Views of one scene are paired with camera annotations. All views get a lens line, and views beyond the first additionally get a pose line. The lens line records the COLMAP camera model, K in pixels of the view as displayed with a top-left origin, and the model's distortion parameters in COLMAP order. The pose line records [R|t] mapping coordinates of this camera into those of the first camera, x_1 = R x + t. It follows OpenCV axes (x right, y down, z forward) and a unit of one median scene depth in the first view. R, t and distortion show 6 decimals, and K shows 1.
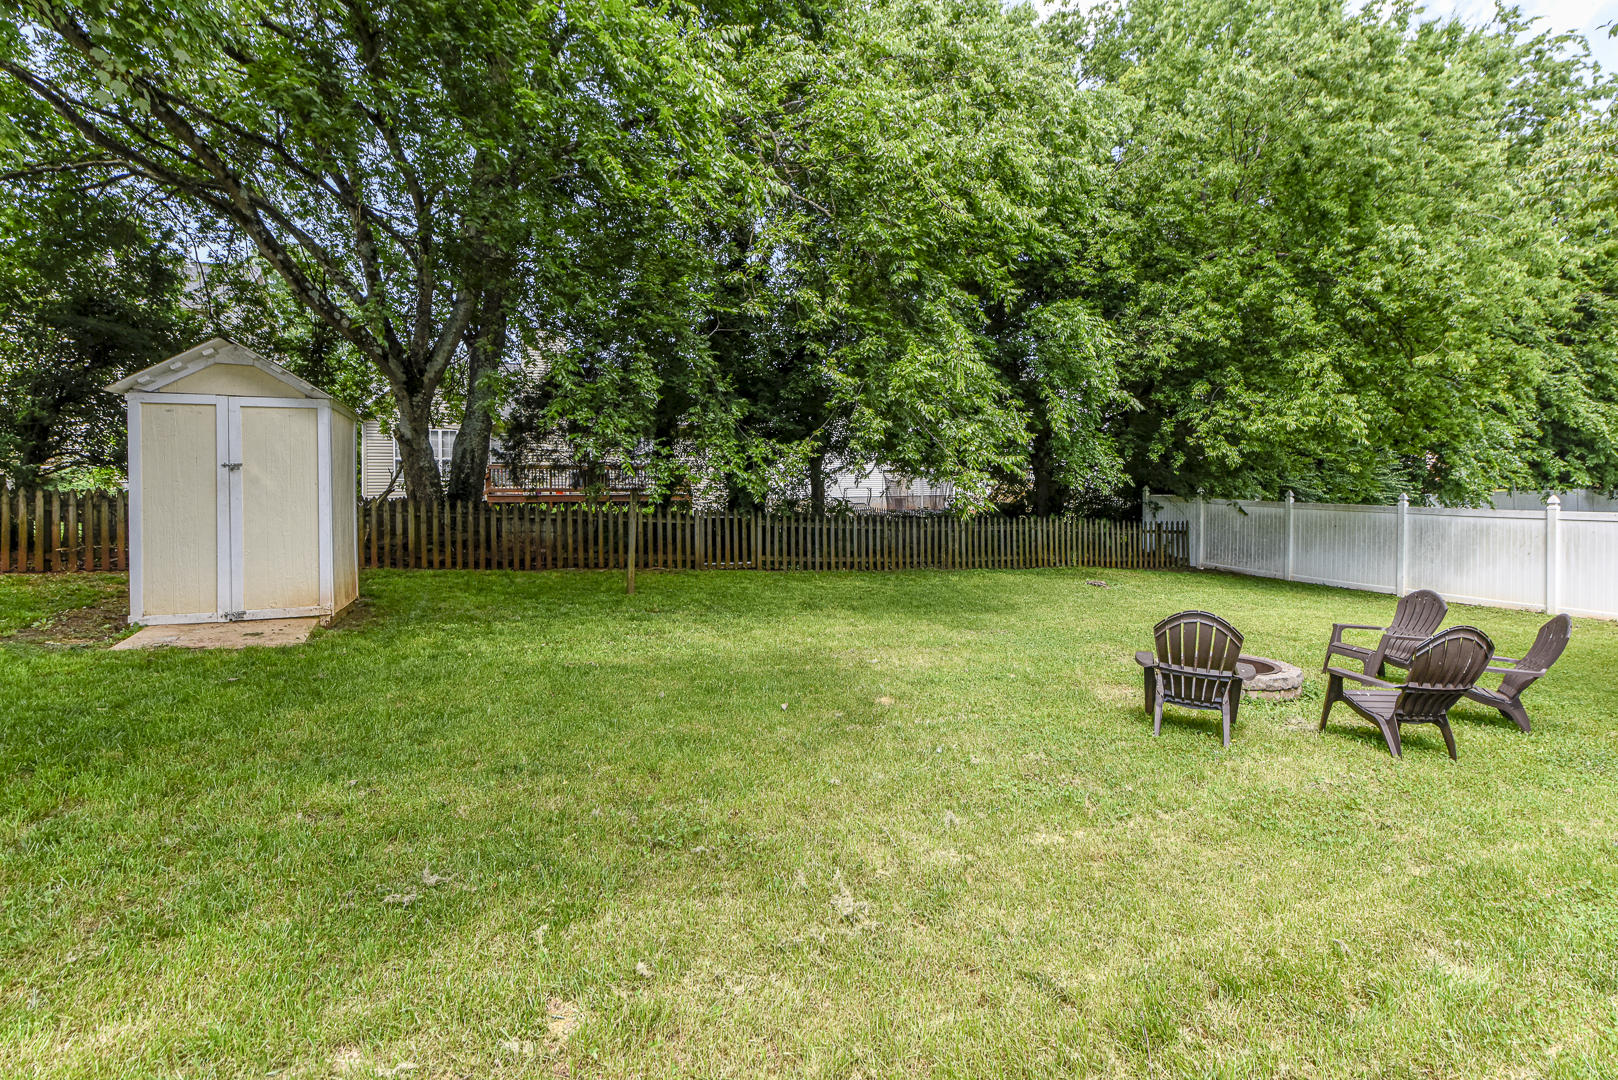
lens RADIAL K [[769.7, 0, 822.2], [0, 769.7, 489.2], [0, 0, 1]] dist [0.003148, -0.001281]
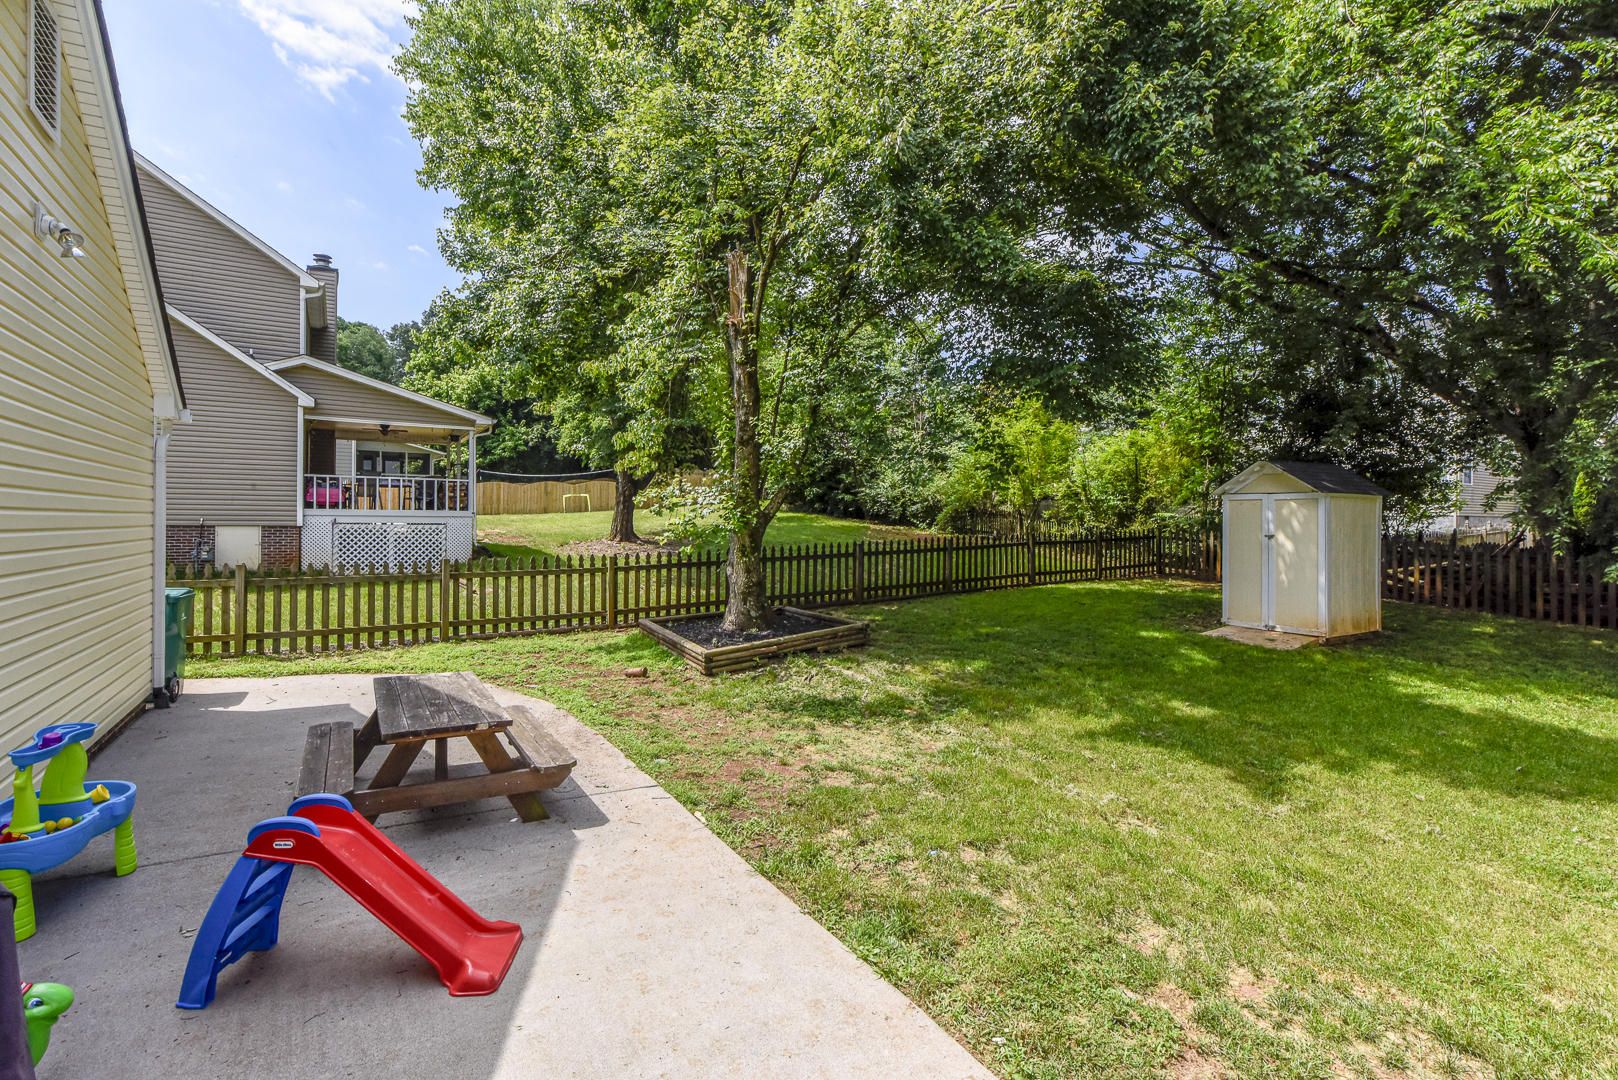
lens RADIAL K [[769.7, 0, 809.8], [0, 769.7, 527.8], [0, 0, 1]] dist [0.003148, -0.001281]
pose [[0.121357, 0.022102, -0.992363, 0.424275], [0.007210, 0.999706, 0.023147, -0.052968], [0.992583, -0.009964, 0.121162, -0.097890]]
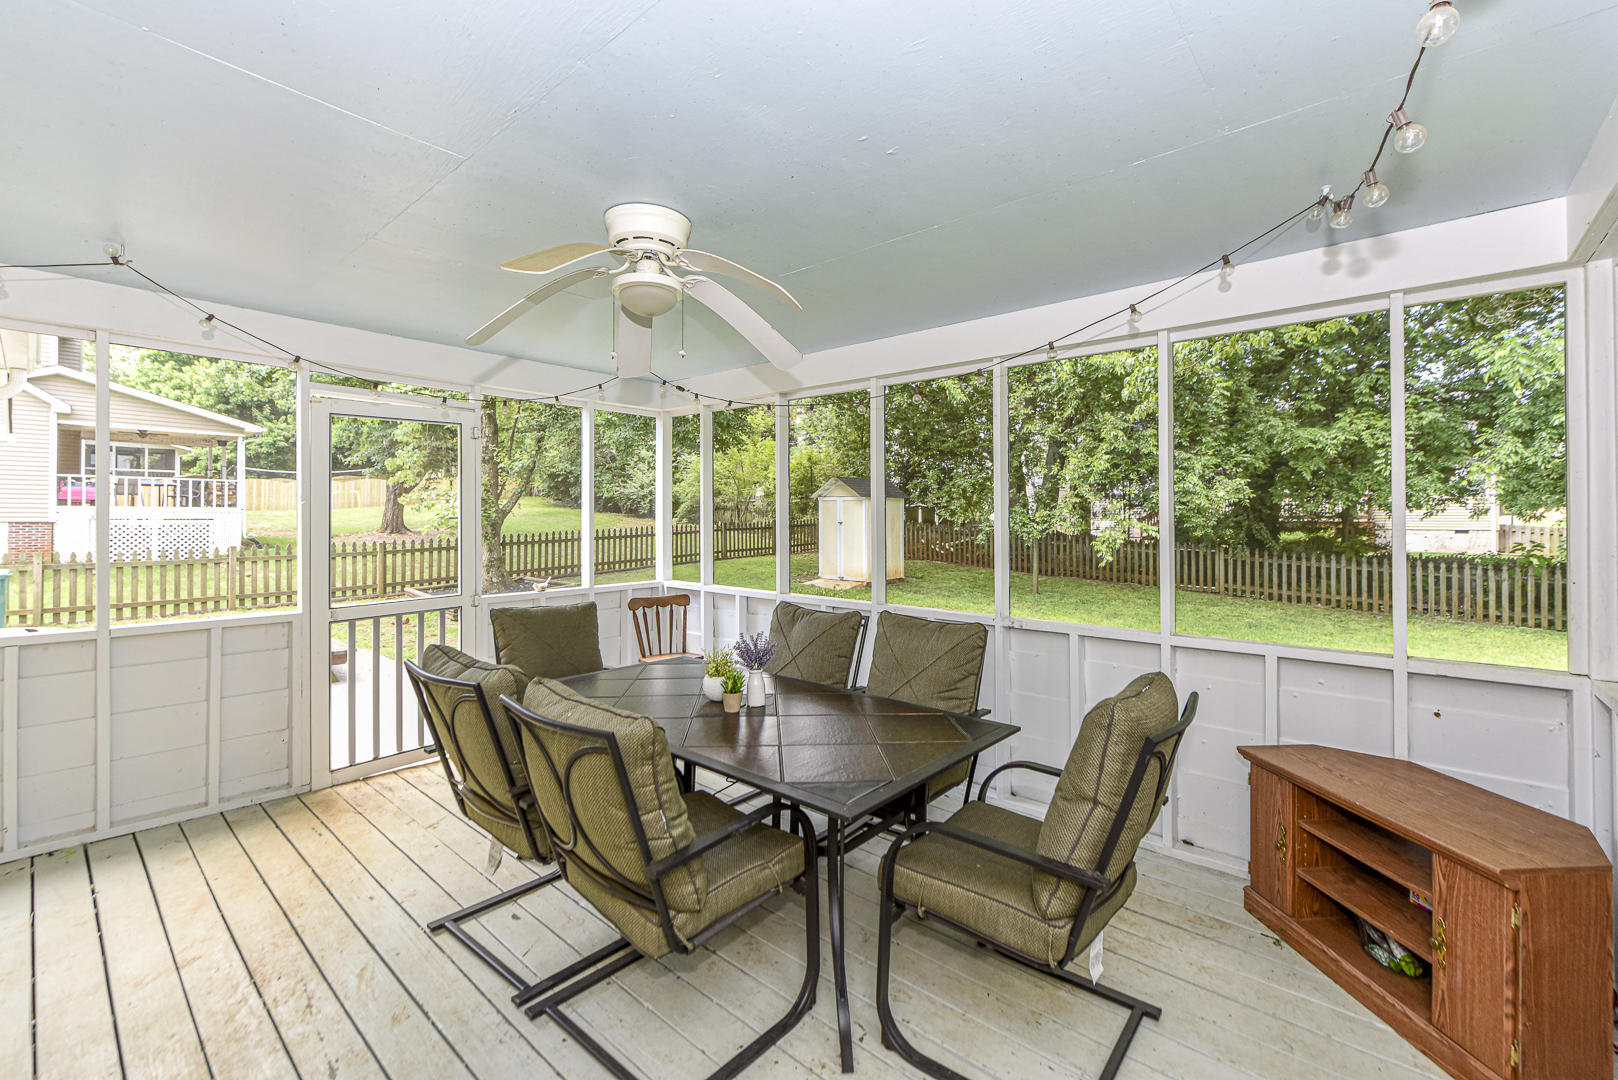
lens RADIAL K [[681.0, 0, 822.3], [0, 681.0, 511.5], [0, 0, 1]] dist [-0.000908, -0.000849]
pose [[0.426916, 0.008925, -0.904247, 0.784859], [0.007040, 0.999888, 0.013193, -0.058154], [0.904264, -0.011998, 0.426806, -0.045593]]
